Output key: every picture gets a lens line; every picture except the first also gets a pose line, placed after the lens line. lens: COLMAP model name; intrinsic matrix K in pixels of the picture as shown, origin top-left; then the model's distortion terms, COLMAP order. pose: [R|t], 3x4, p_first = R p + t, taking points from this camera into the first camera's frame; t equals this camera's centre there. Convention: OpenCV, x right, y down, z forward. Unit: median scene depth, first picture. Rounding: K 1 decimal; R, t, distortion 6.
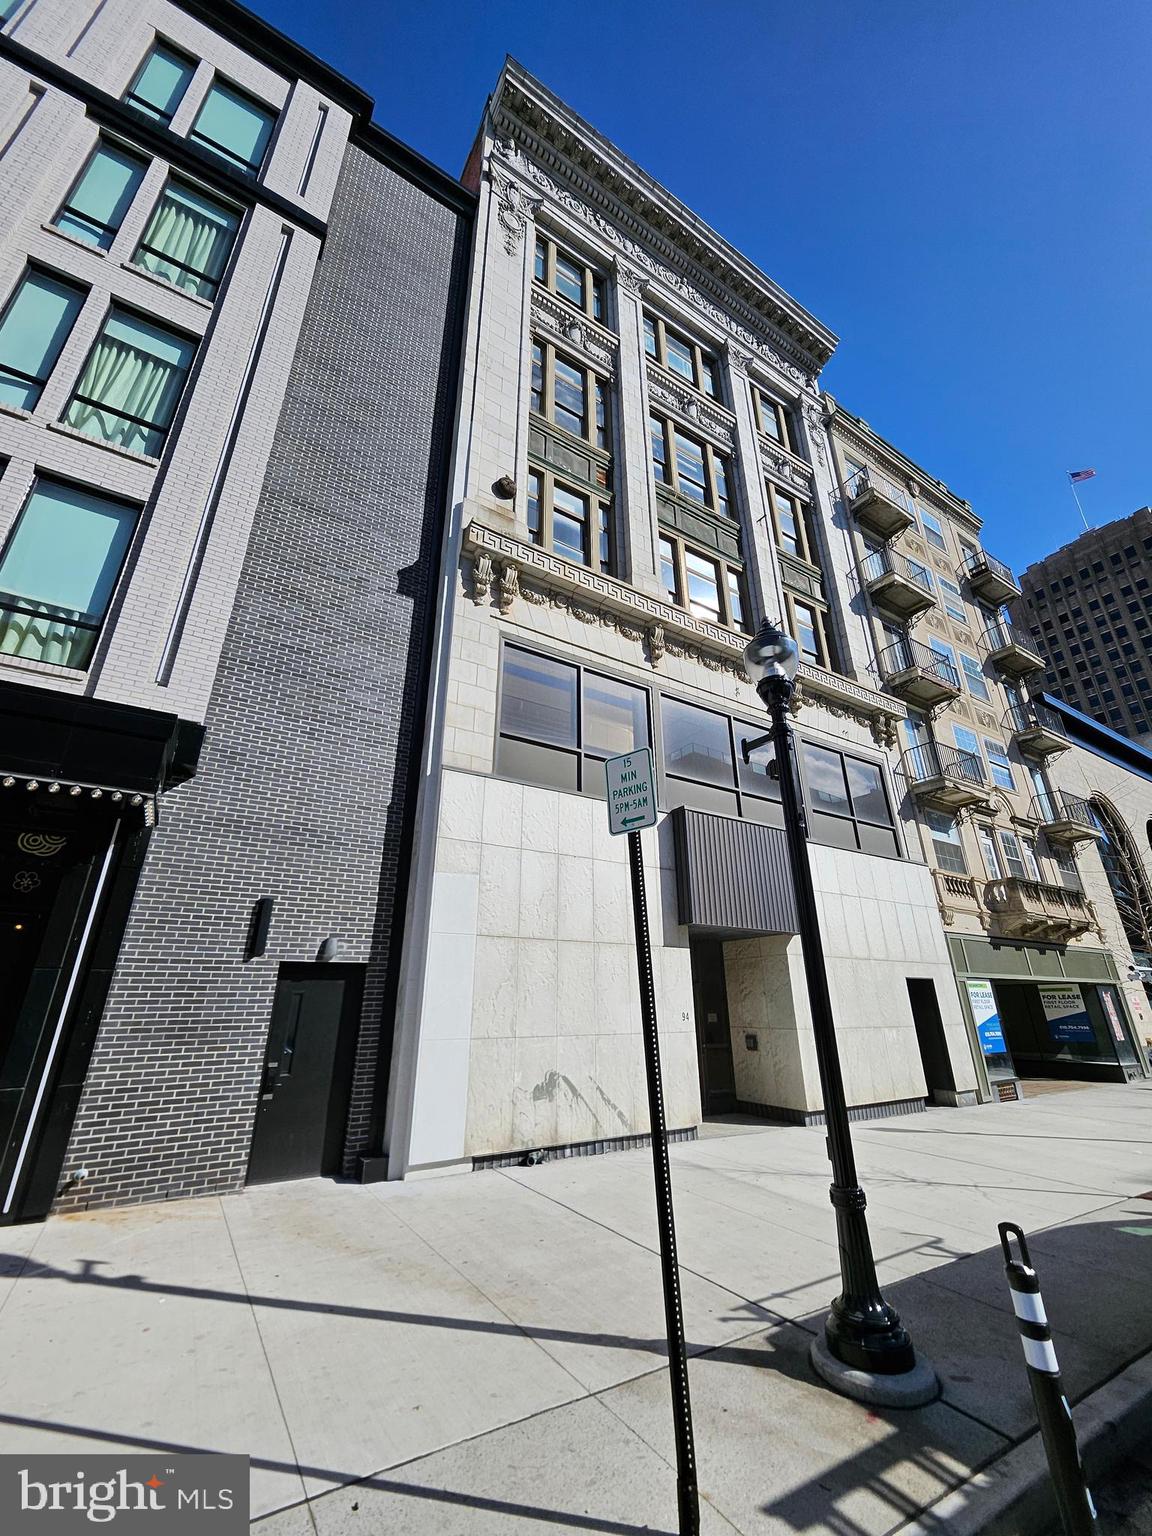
lens RADIAL K [[608.6, 0, 576.3], [0, 608.6, 773.1], [0, 0, 1]] dist [0.000018, -0.002011]
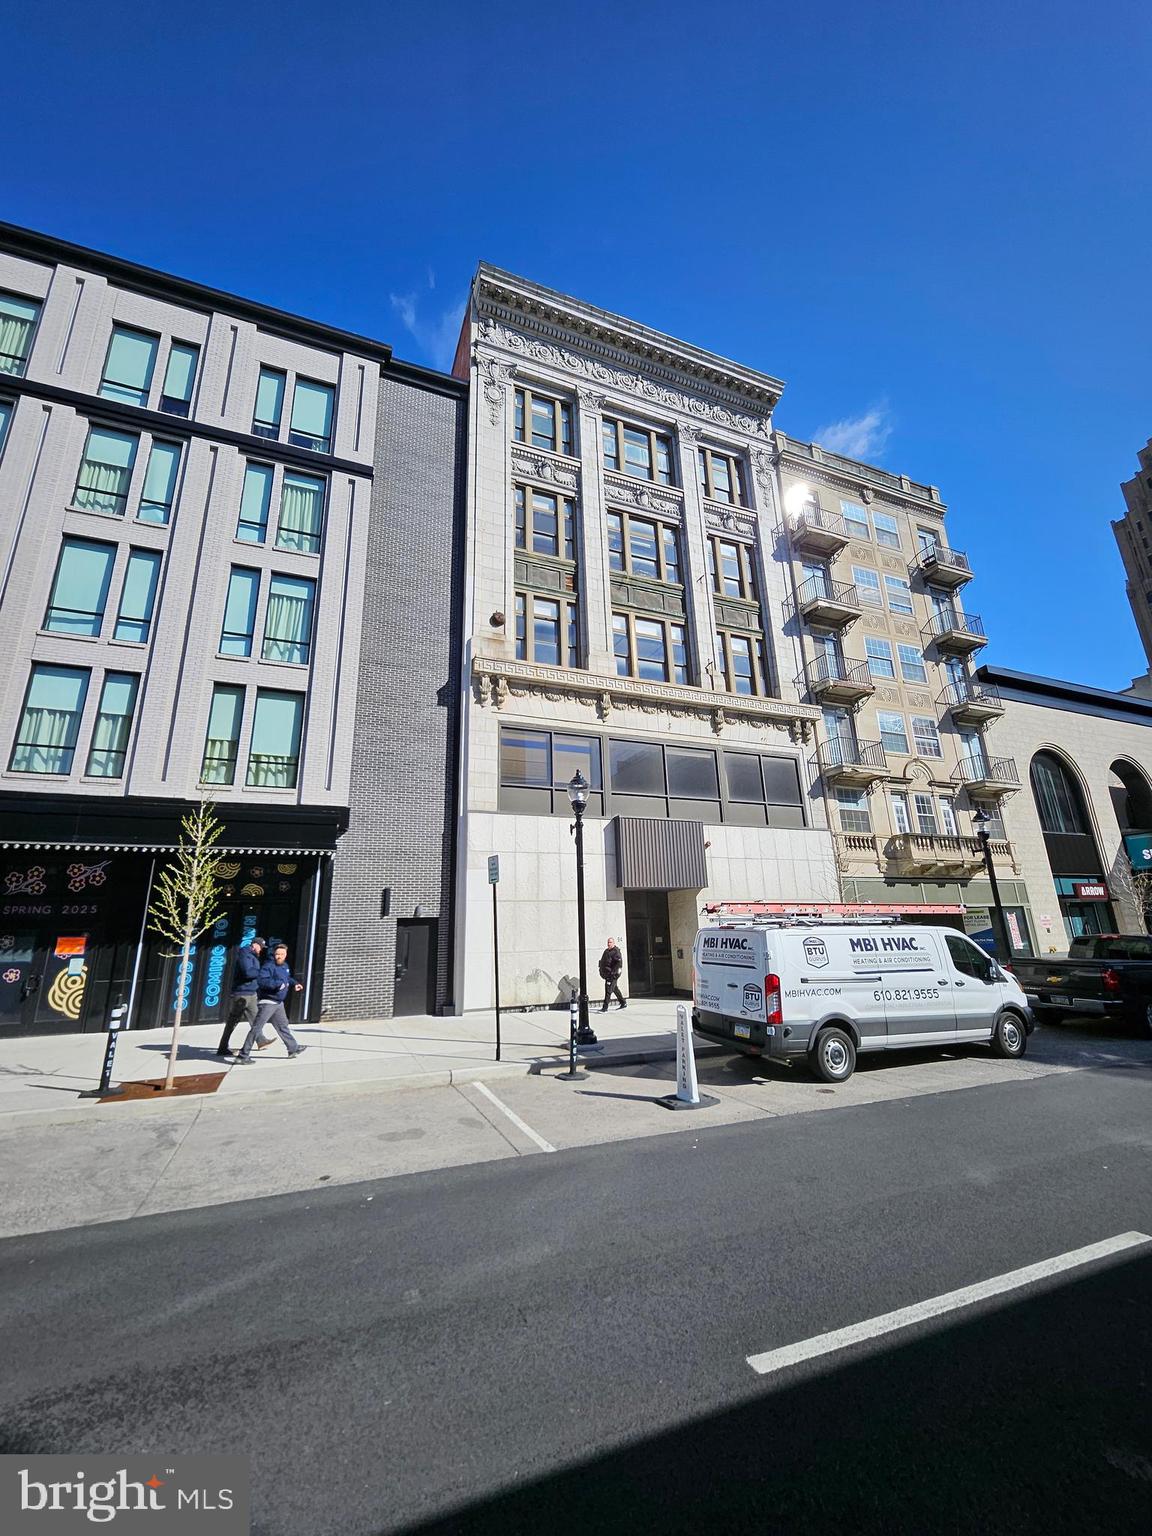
lens RADIAL K [[608.6, 0, 567.6], [0, 608.6, 774.2], [0, 0, 1]] dist [0.000018, -0.002011]
pose [[0.984713, -0.064998, -0.161604, 0.287438], [0.082621, 0.991051, 0.104837, -0.218793], [0.153343, -0.116586, 0.981271, -0.563541]]
